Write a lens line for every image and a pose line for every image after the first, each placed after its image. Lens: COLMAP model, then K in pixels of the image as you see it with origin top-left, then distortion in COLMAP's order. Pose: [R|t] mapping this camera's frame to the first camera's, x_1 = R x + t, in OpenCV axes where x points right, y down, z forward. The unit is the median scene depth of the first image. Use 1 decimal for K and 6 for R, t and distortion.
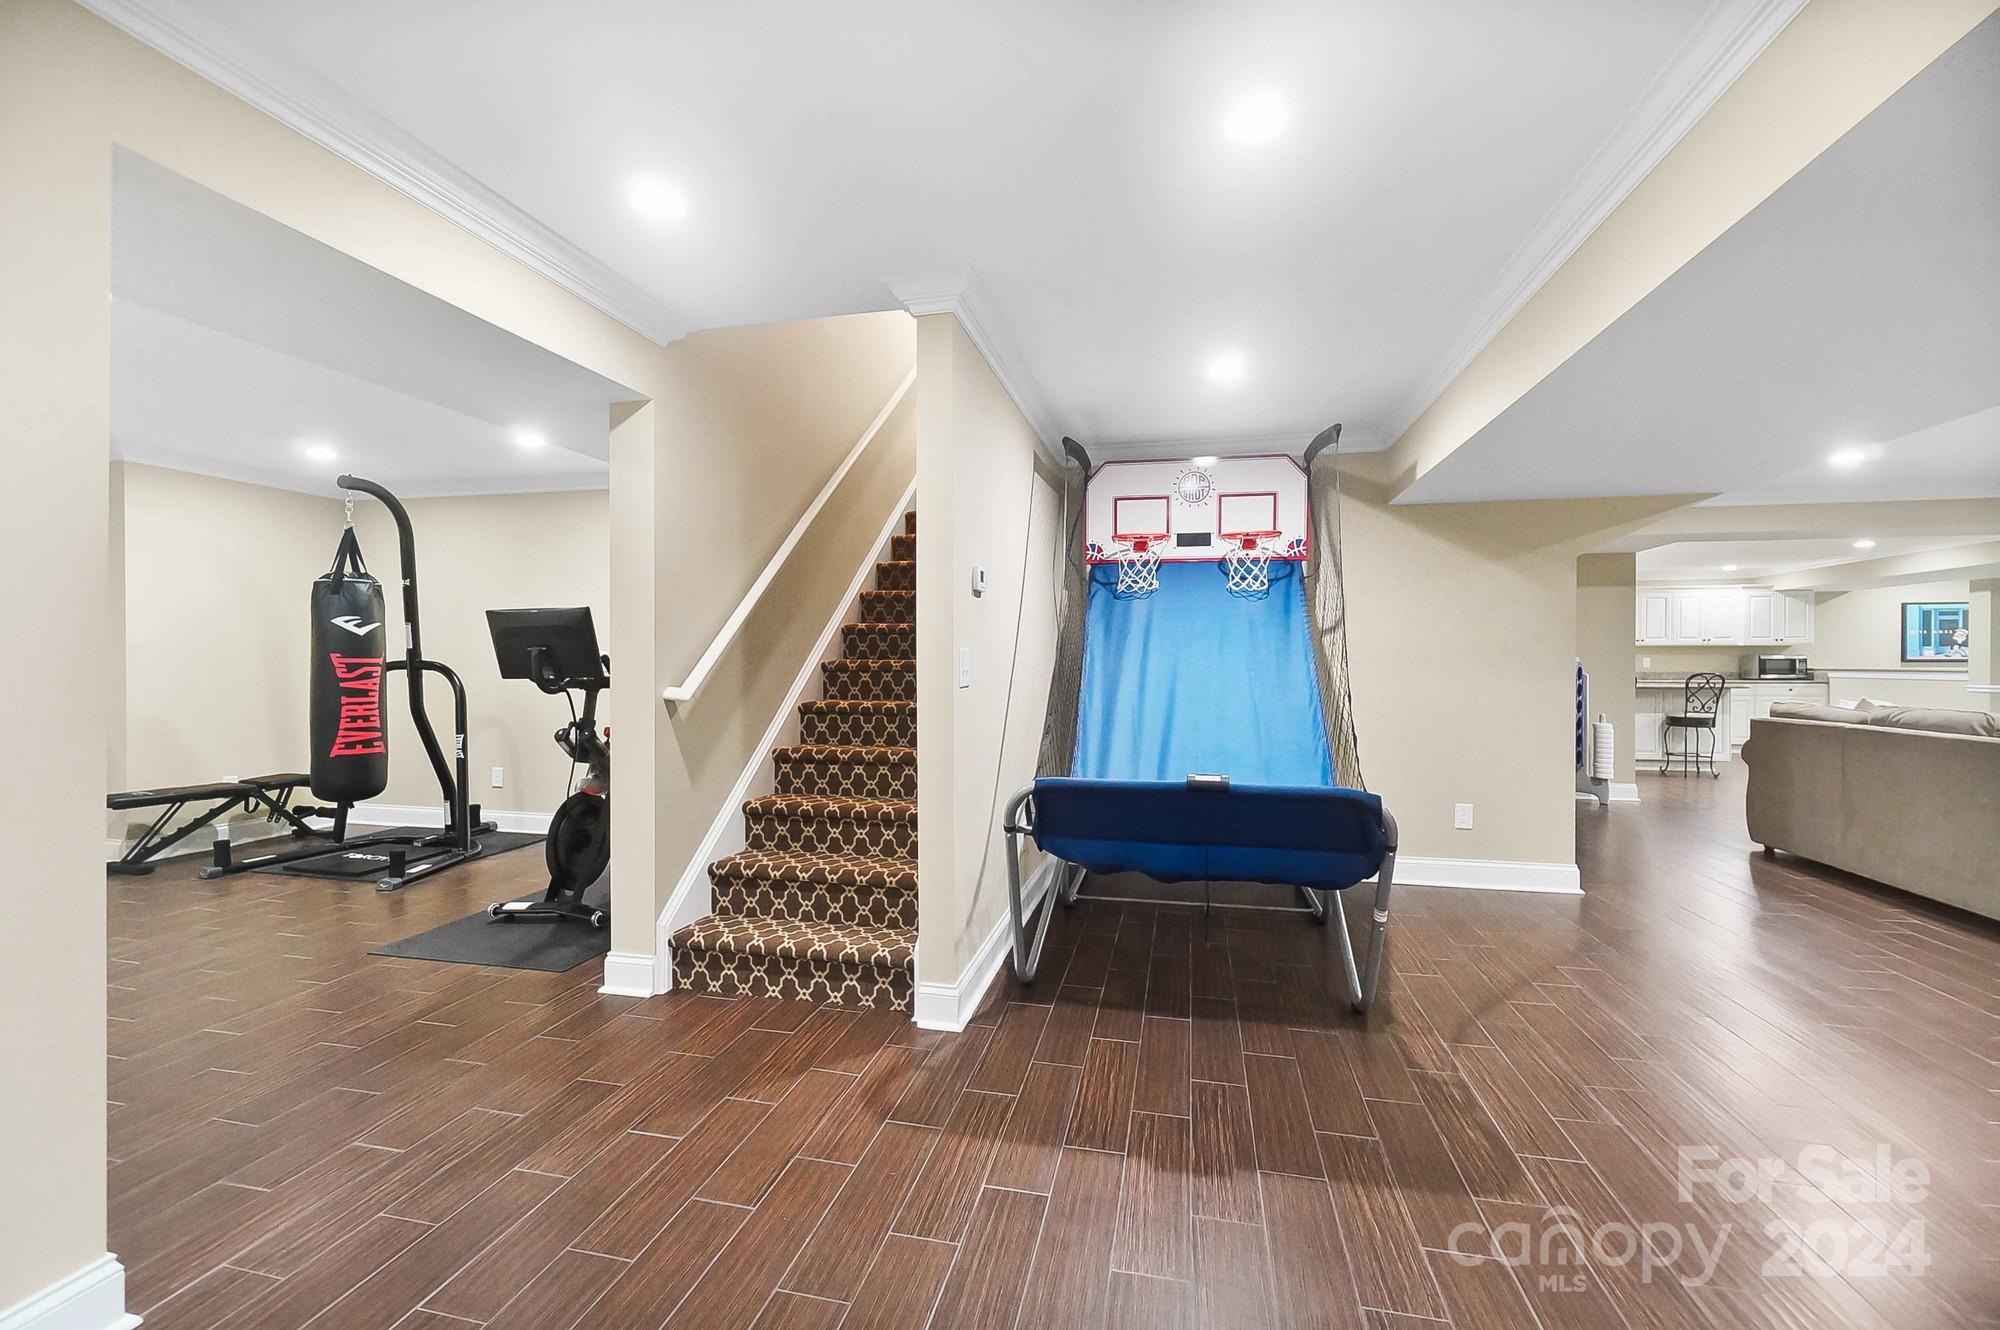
lens RADIAL K [[870.6, 0, 1000.0], [0, 870.6, 665.0], [0, 0, 1]] dist [-0.001390, -0.000118]
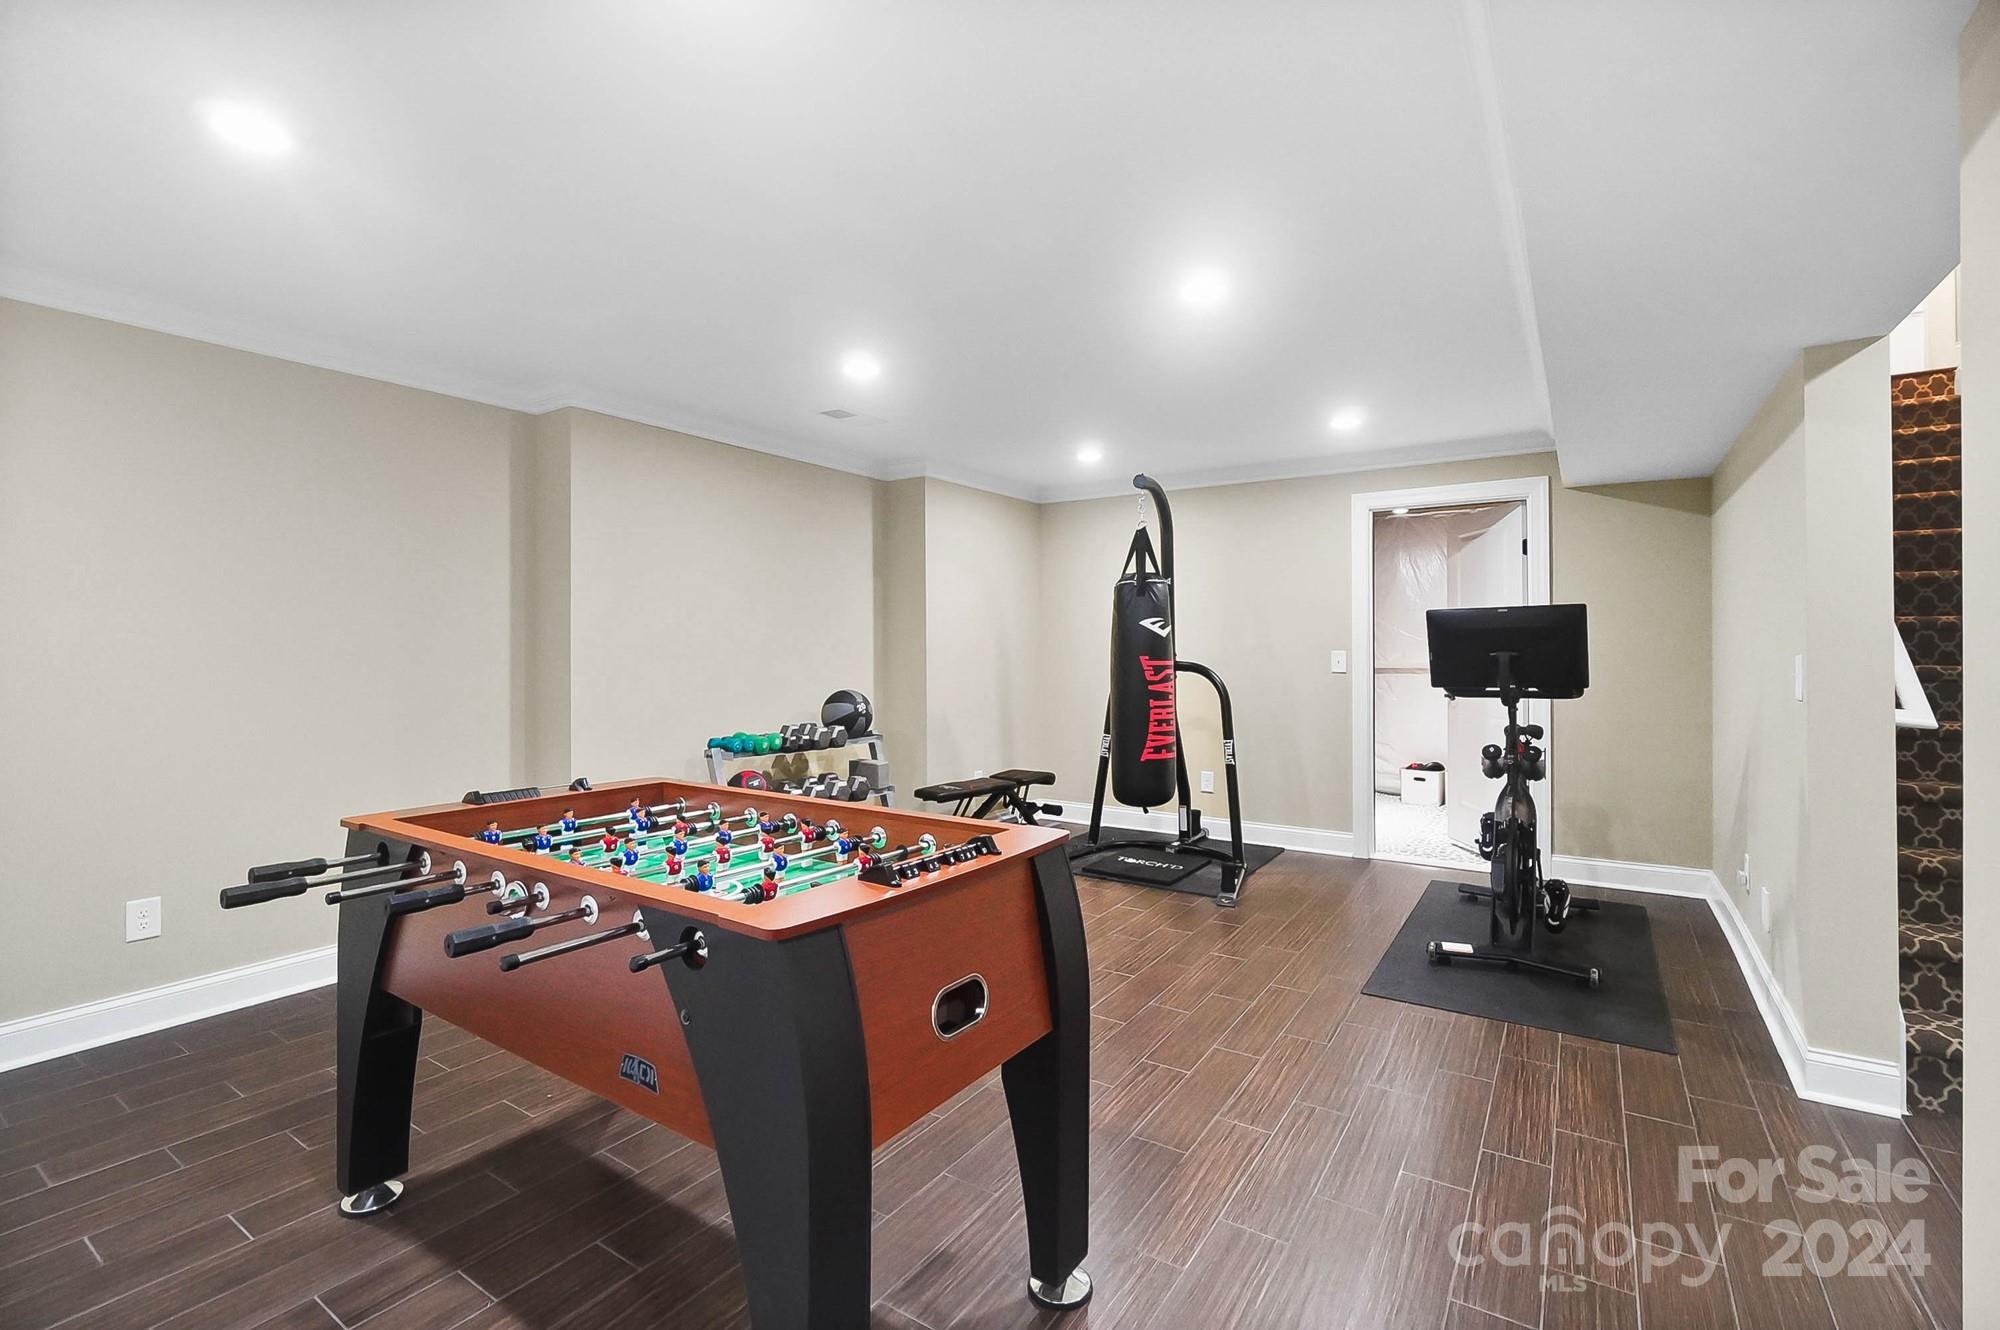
lens RADIAL K [[876.7, 0, 1049.3], [0, 876.7, 654.6], [0, 0, 1]] dist [-0.000762, -0.000087]
pose [[0.949854, 0.002599, -0.312682, -0.551319], [-0.003503, 0.999991, -0.002328, -0.011729], [0.312674, 0.003307, 0.949855, 0.026112]]
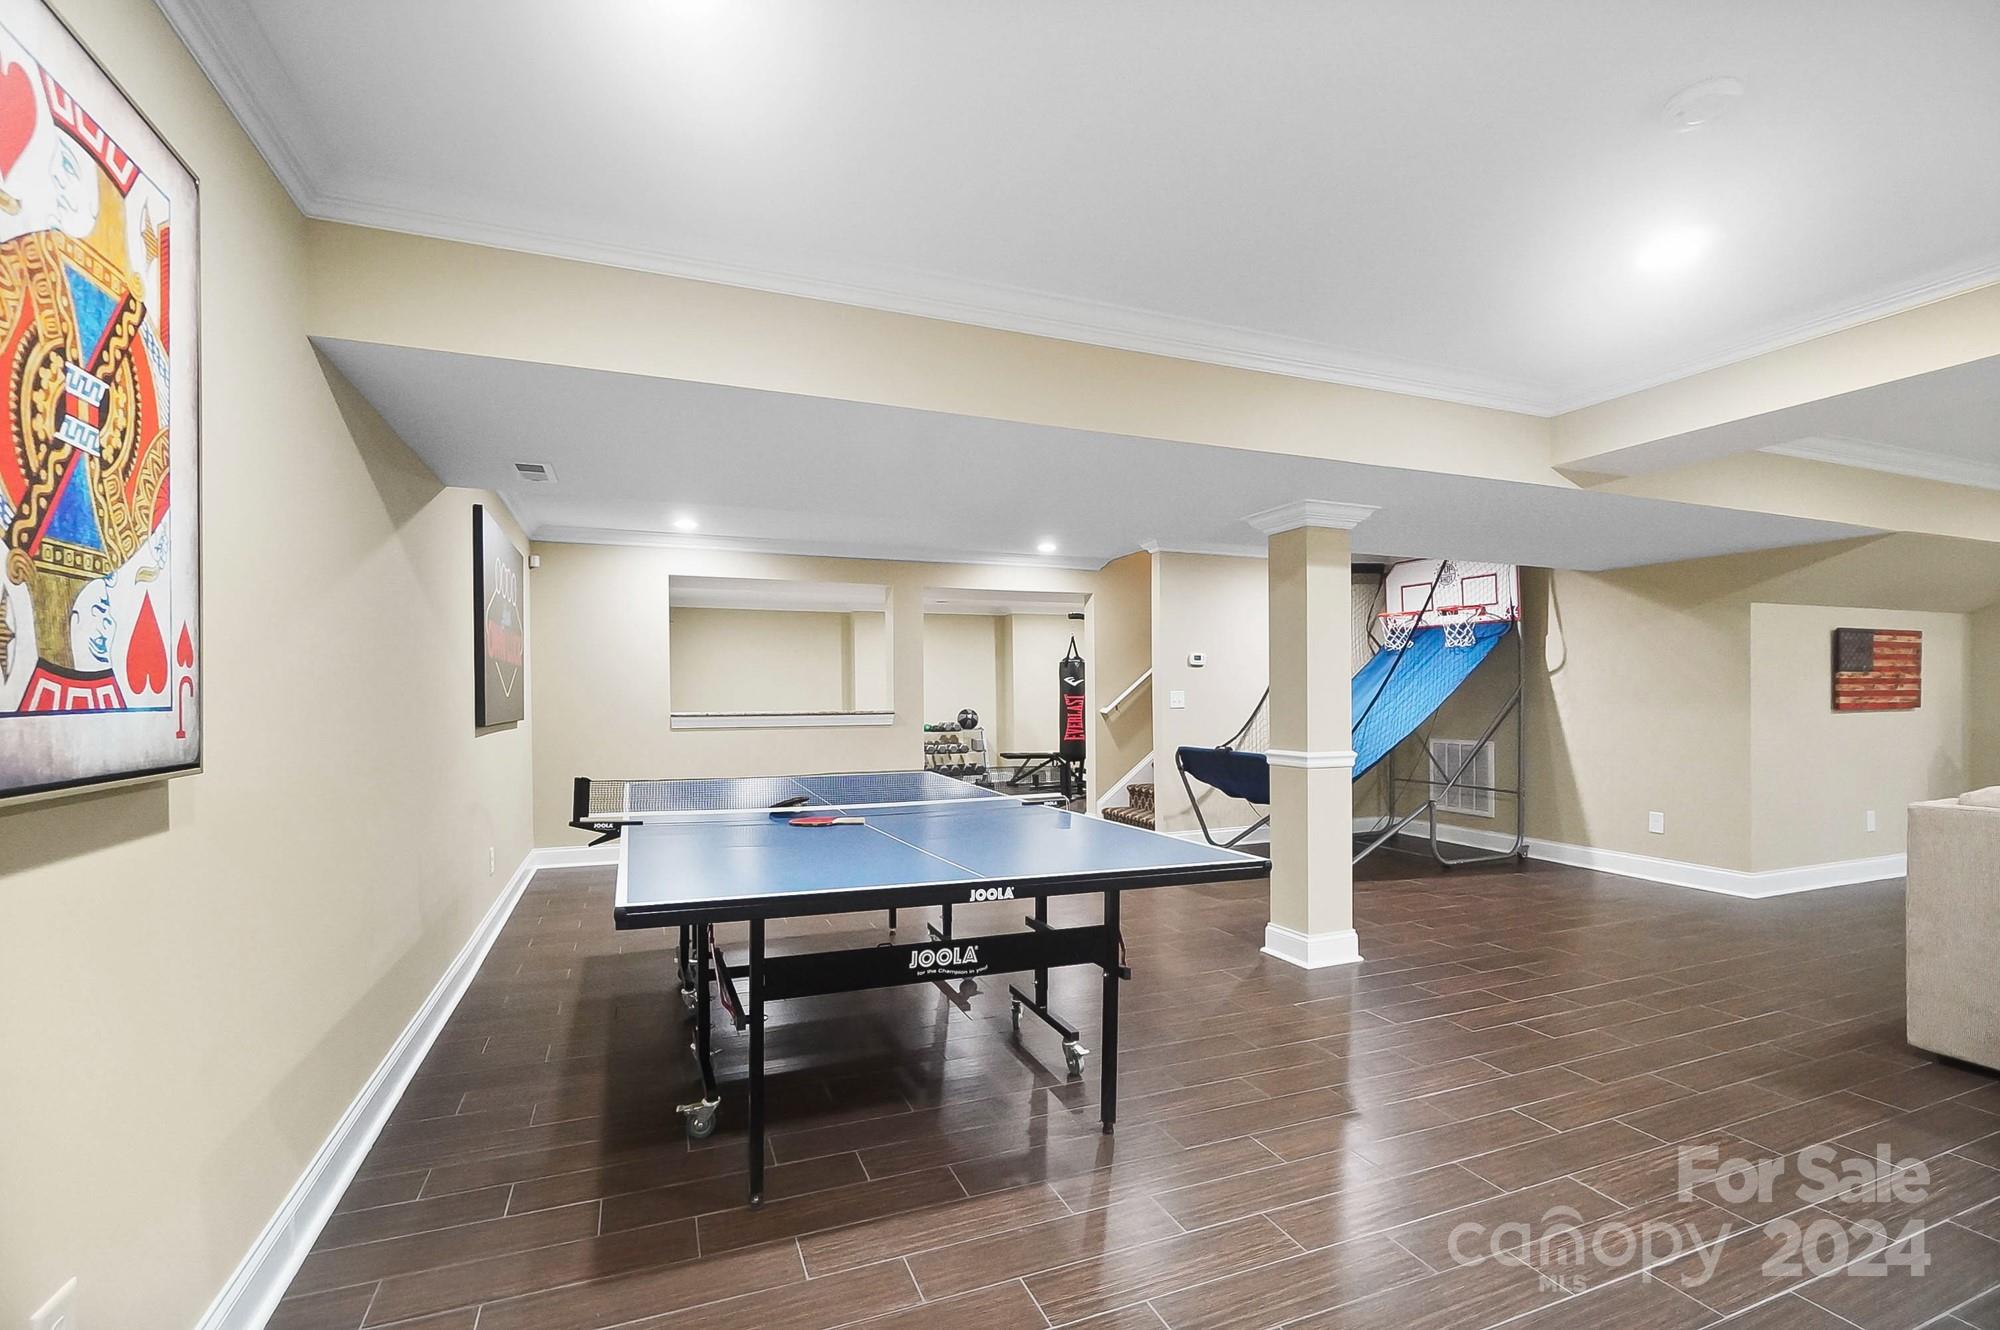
lens RADIAL K [[880.7, 0, 993.1], [0, 880.7, 700.3], [0, 0, 1]] dist [-0.000314, -0.000011]
pose [[0.579218, -0.001102, -0.815172, 0.964713], [0.001312, 0.999999, -0.000420, 0.003793], [0.815171, -0.000826, 0.579219, -0.457984]]
